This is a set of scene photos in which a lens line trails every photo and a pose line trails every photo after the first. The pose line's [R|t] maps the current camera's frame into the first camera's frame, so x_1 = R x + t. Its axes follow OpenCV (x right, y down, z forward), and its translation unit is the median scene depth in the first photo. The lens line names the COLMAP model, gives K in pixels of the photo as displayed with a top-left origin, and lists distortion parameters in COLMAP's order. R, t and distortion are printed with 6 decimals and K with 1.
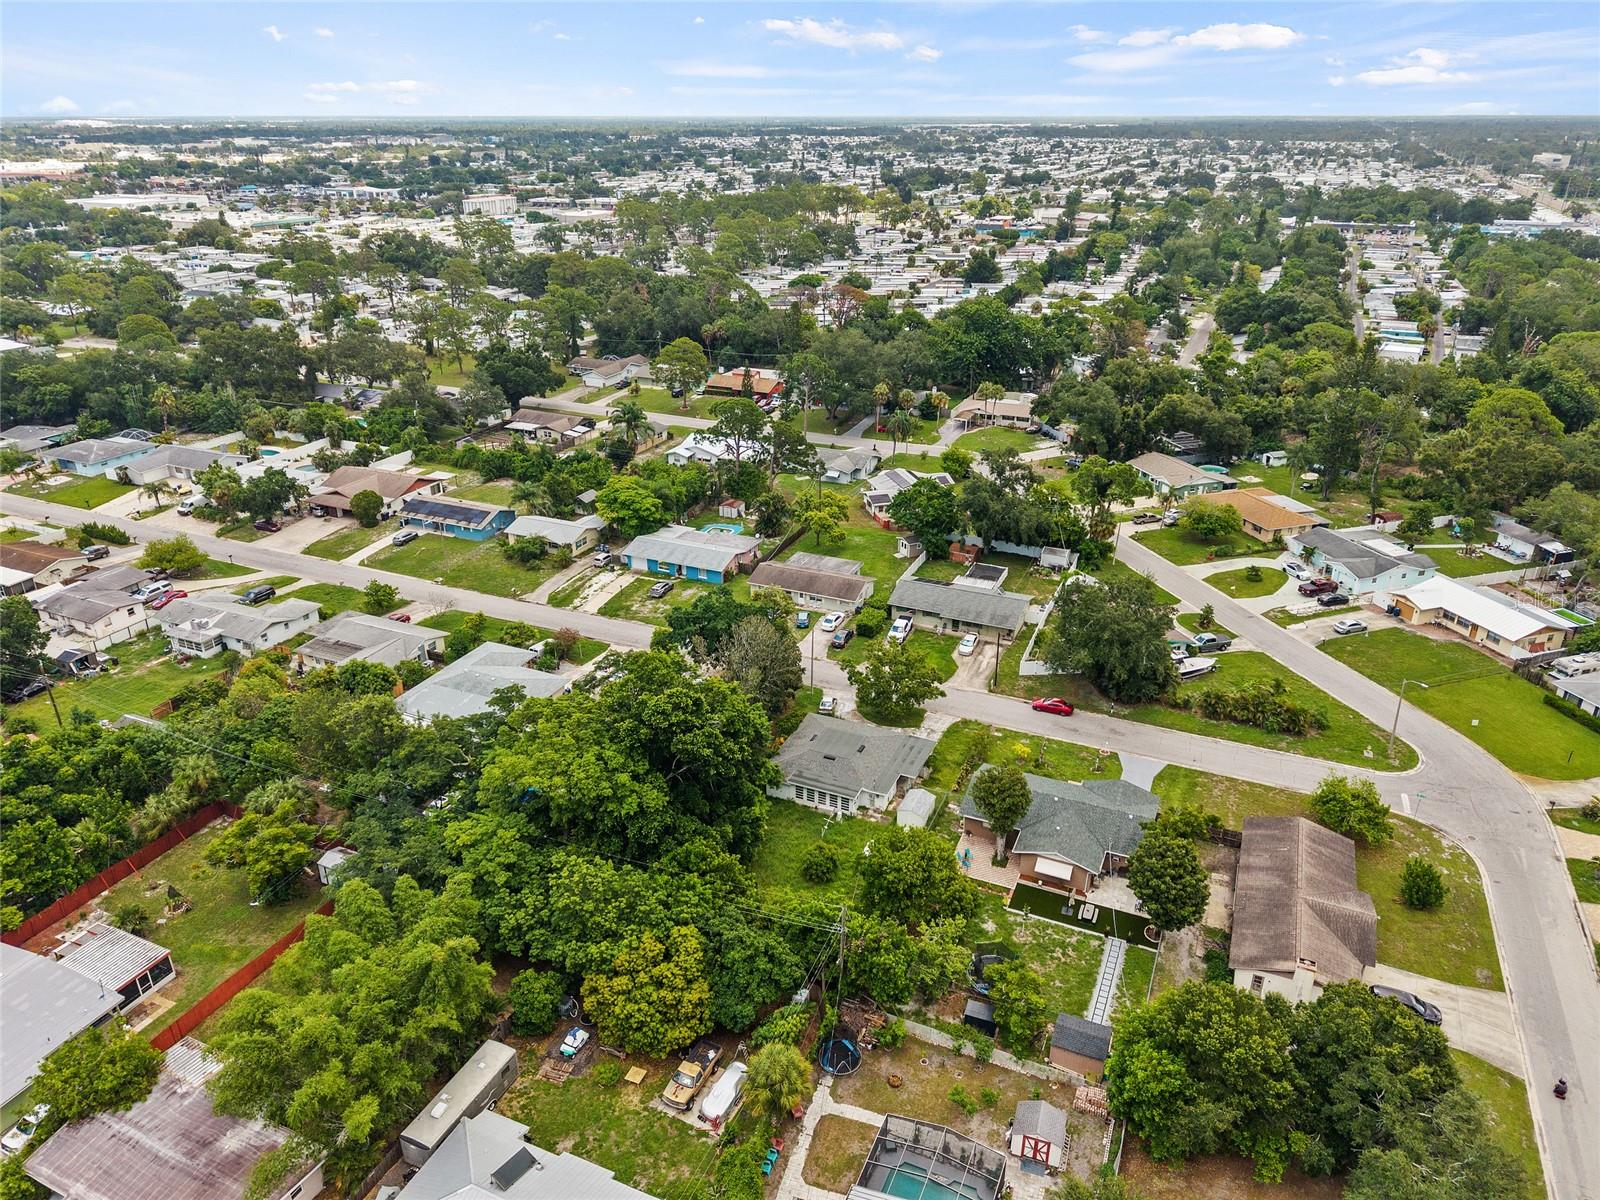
lens RADIAL K [[1049.5, 0, 800.0], [0, 1049.5, 600.0], [0, 0, 1]] dist [0.044998, -0.070629]
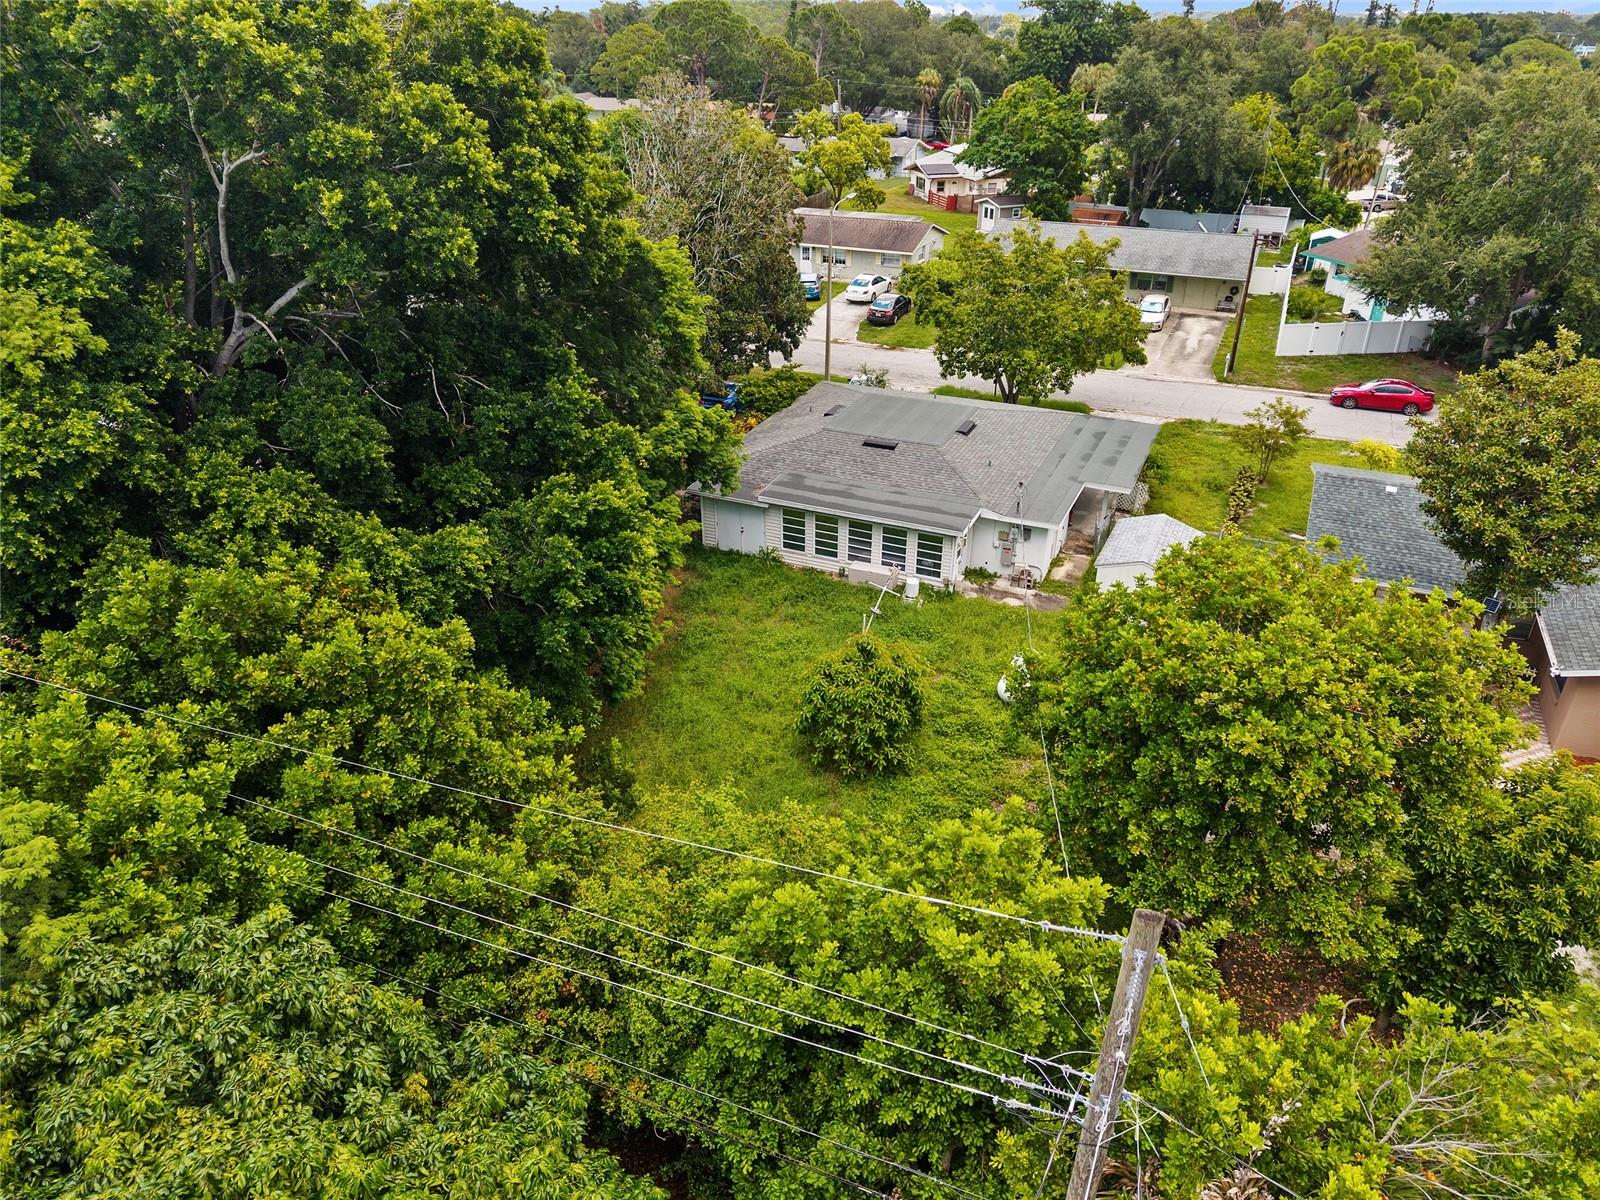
lens RADIAL K [[1049.5, 0, 800.0], [0, 1049.5, 600.0], [0, 0, 1]] dist [0.044998, -0.070629]
pose [[0.999960, 0.001615, -0.008788, 0.004722], [-0.001012, 0.997666, 0.068275, 0.183083], [0.008878, -0.068263, 0.997628, 0.657534]]
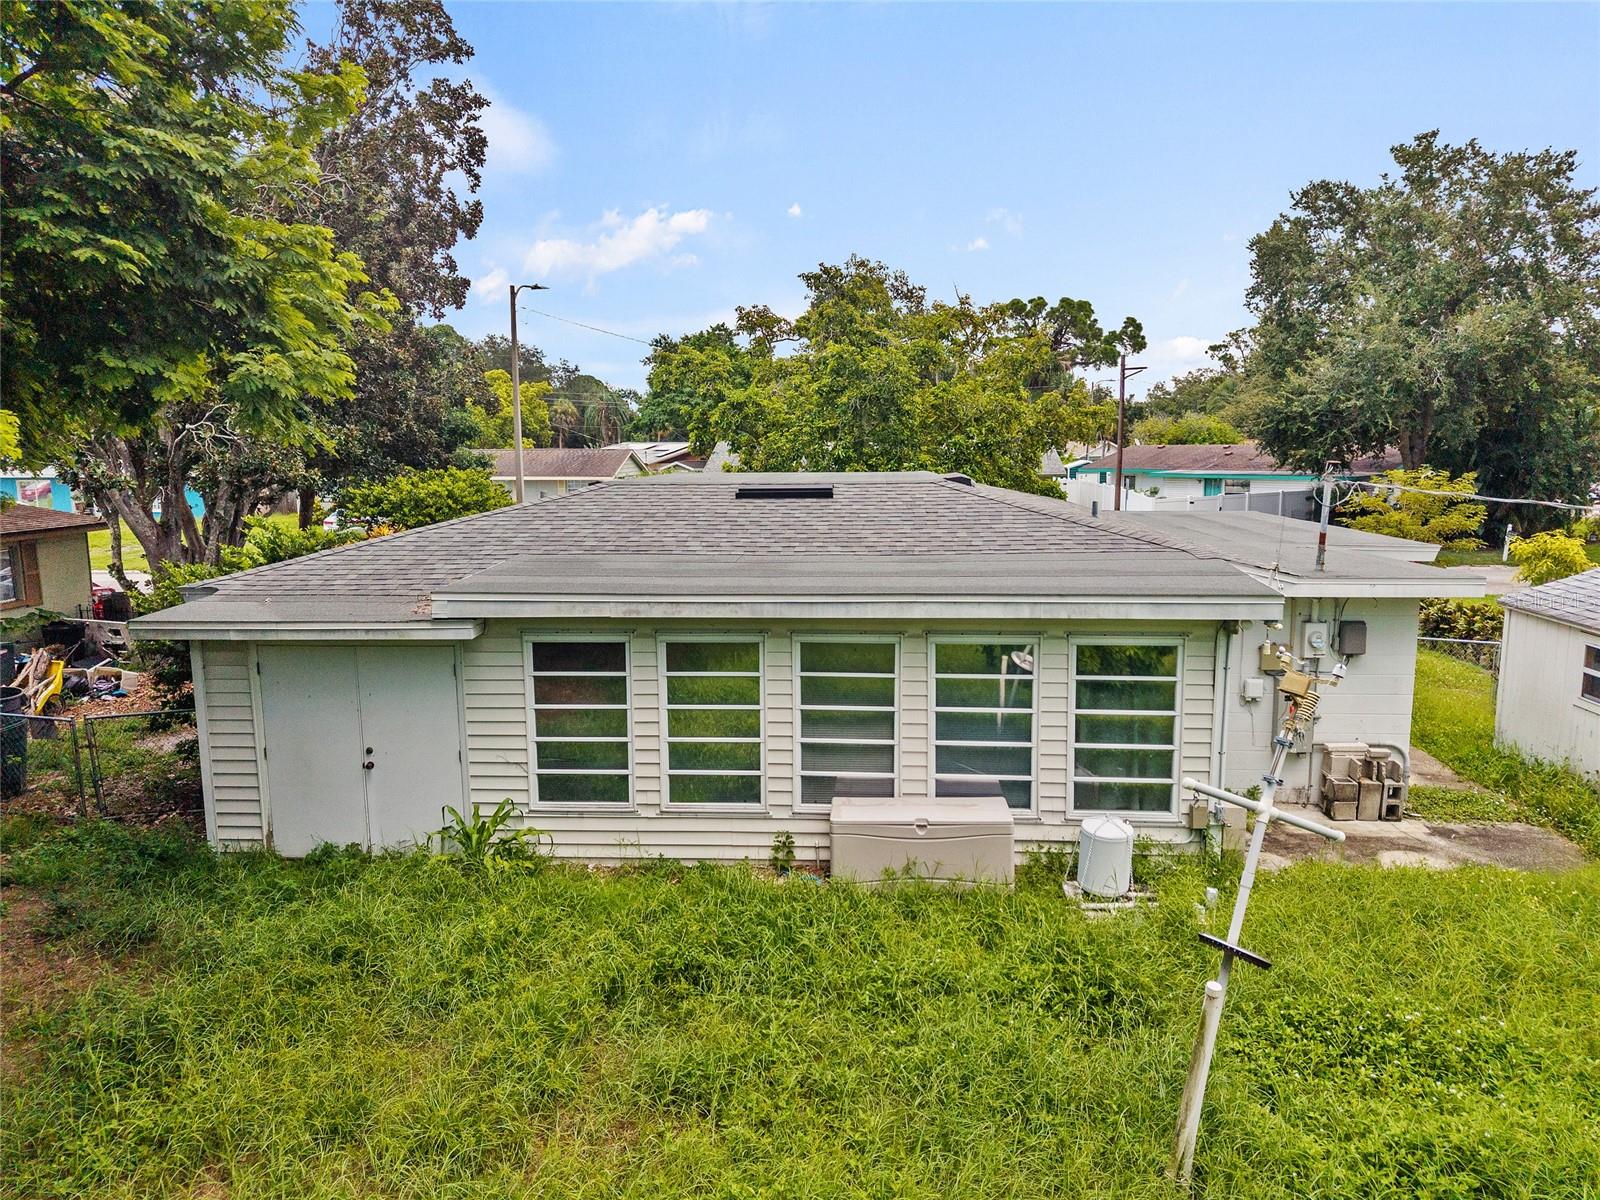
lens RADIAL K [[1049.5, 0, 800.0], [0, 1049.5, 600.0], [0, 0, 1]] dist [0.044998, -0.070629]
pose [[0.946007, -0.056584, 0.319168, -0.010838], [0.150616, 0.948629, -0.278242, 0.201950], [-0.287028, 0.311291, 0.905932, 0.912140]]
